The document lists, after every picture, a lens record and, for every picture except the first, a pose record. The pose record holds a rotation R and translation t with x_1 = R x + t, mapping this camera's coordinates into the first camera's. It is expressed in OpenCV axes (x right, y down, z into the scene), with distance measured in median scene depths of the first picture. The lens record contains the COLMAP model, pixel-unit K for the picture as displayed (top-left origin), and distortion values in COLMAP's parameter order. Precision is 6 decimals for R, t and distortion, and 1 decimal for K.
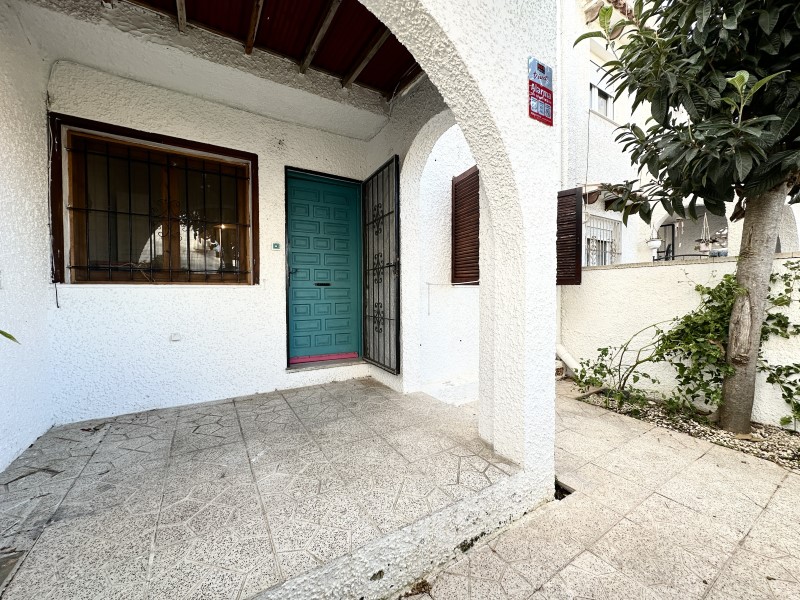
lens RADIAL K [[313.2, 0, 400.0], [0, 313.2, 300.0], [0, 0, 1]] dist [-0.001540, -0.000284]
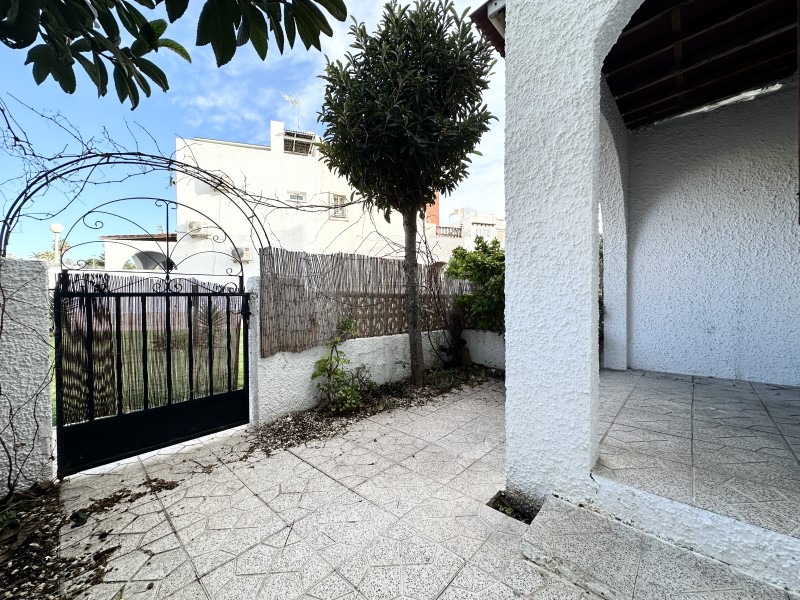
lens RADIAL K [[316.4, 0, 400.2], [0, 316.4, 297.9], [0, 0, 1]] dist [-0.000477, -0.000058]
pose [[-0.964681, 0.016383, -0.262910, 0.827141], [0.008663, 0.999497, 0.030499, 0.010457], [0.263277, 0.027144, -0.964338, 1.444159]]
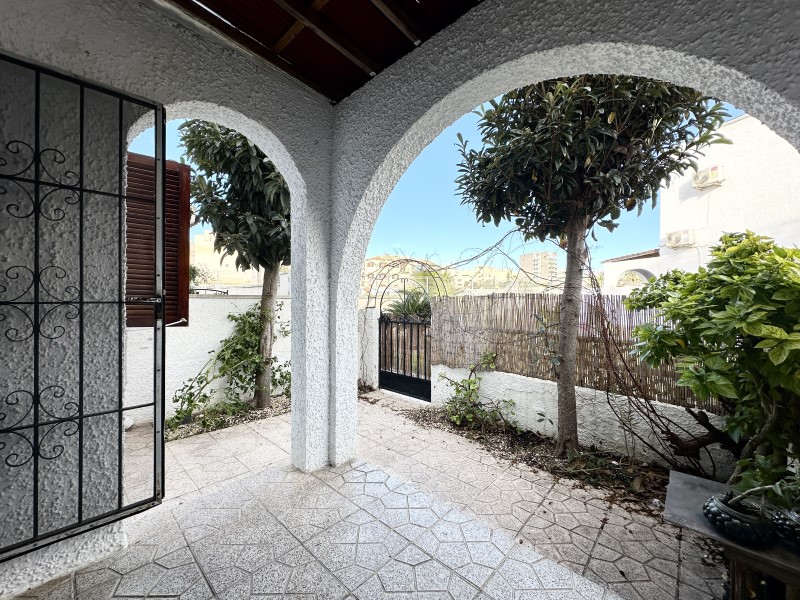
lens RADIAL K [[313.2, 0, 400.0], [0, 313.2, 300.0], [0, 0, 1]] dist [-0.001540, -0.000284]
pose [[-0.265253, 0.009763, 0.964129, -0.754772], [0.016656, 0.999846, -0.005542, -0.119595], [-0.964035, 0.014588, -0.265375, 0.861672]]
